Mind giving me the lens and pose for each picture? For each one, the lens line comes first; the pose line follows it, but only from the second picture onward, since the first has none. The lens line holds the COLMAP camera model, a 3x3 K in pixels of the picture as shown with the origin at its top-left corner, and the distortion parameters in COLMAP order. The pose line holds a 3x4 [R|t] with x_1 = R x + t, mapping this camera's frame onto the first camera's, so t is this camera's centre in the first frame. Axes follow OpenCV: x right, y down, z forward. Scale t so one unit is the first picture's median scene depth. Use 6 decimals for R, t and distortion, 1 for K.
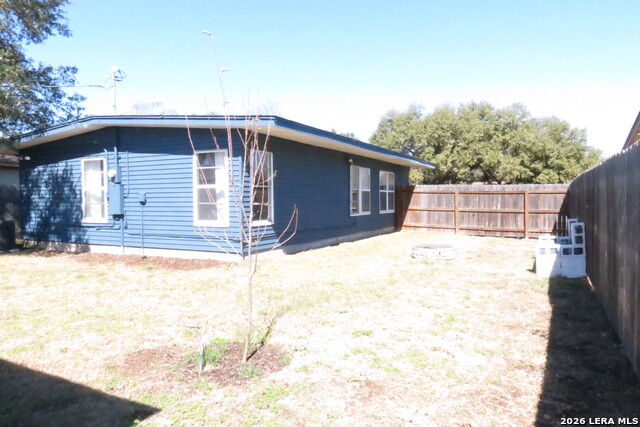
lens RADIAL K [[453.4, 0, 322.9], [0, 453.4, 213.2], [0, 0, 1]] dist [-0.032740, 0.013153]
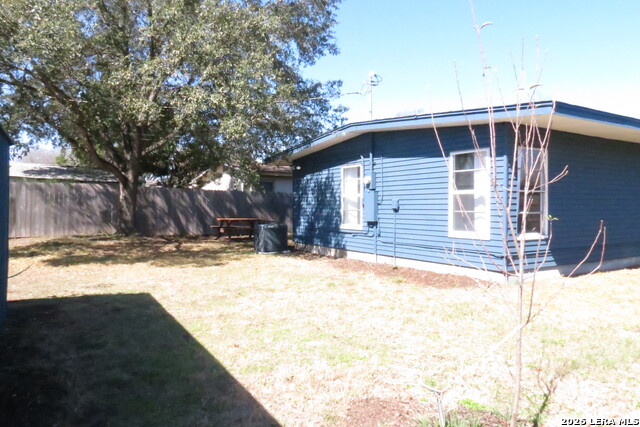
lens RADIAL K [[453.4, 0, 319.1], [0, 453.4, 215.2], [0, 0, 1]] dist [-0.032740, 0.013153]
pose [[0.842649, 0.015786, -0.538232, -0.022185], [-0.020109, 0.999795, -0.002160, -0.006767], [0.538087, 0.012644, 0.842794, 0.112422]]
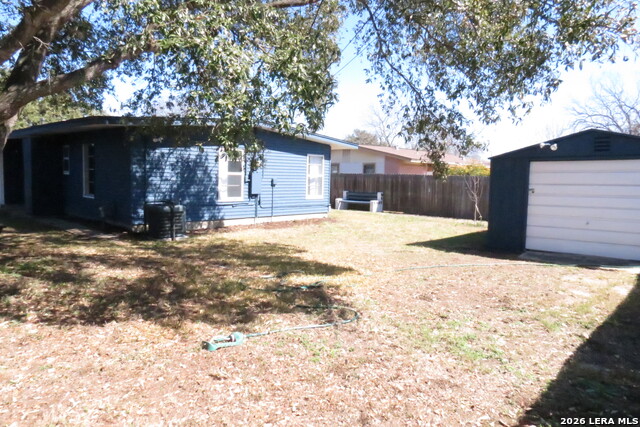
lens RADIAL K [[453.4, 0, 319.5], [0, 453.4, 213.6], [0, 0, 1]] dist [-0.032740, 0.013153]
pose [[0.258730, -0.062582, 0.963920, -1.814019], [0.014808, 0.998039, 0.060823, -0.019382], [-0.965836, -0.001463, 0.259149, 0.491110]]
